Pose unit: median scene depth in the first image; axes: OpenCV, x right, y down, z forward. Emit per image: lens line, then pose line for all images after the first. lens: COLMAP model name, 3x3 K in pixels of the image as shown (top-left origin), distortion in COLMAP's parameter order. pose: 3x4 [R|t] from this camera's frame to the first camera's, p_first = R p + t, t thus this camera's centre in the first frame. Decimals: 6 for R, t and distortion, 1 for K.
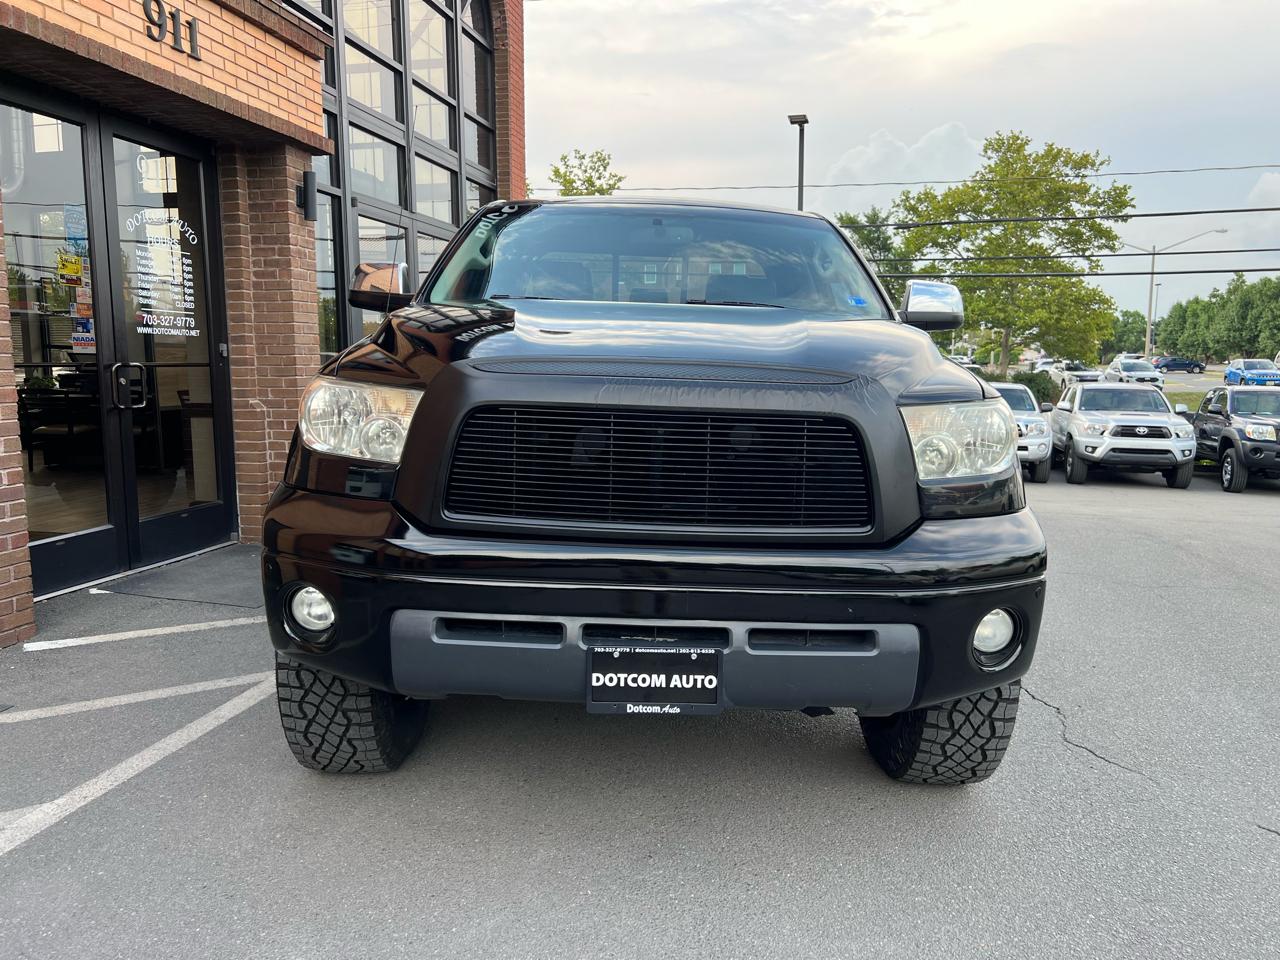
lens RADIAL K [[964.4, 0, 637.4], [0, 964.4, 480.4], [0, 0, 1]] dist [0.050250, -0.054180]
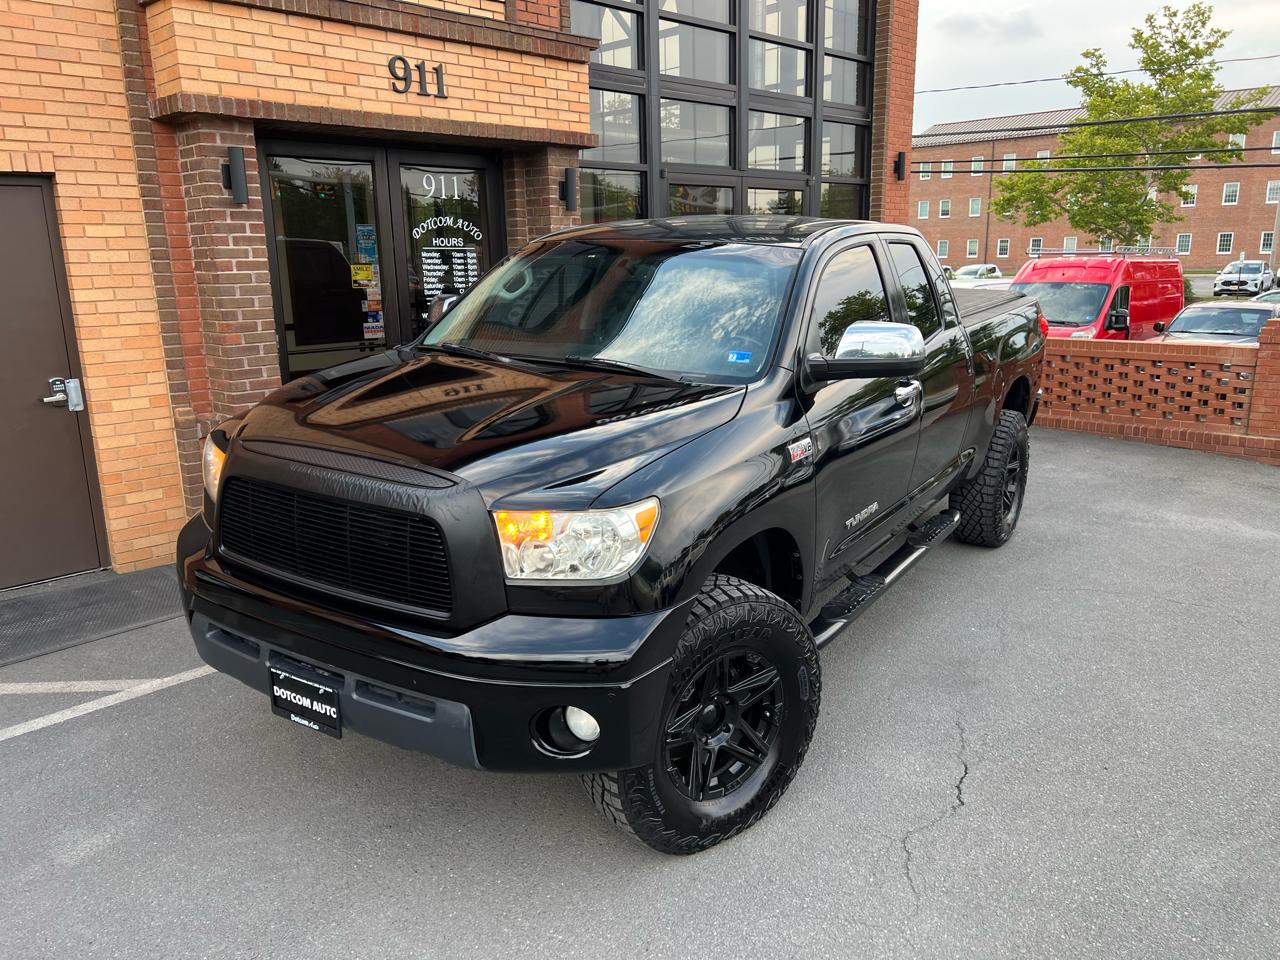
lens RADIAL K [[961.5, 0, 642.9], [0, 961.5, 484.4], [0, 0, 1]] dist [0.047477, -0.055433]
pose [[0.840010, 0.111499, -0.530990, 0.154870], [-0.050360, 0.990454, 0.128311, -0.040074], [0.540228, -0.081042, 0.837607, 0.025659]]
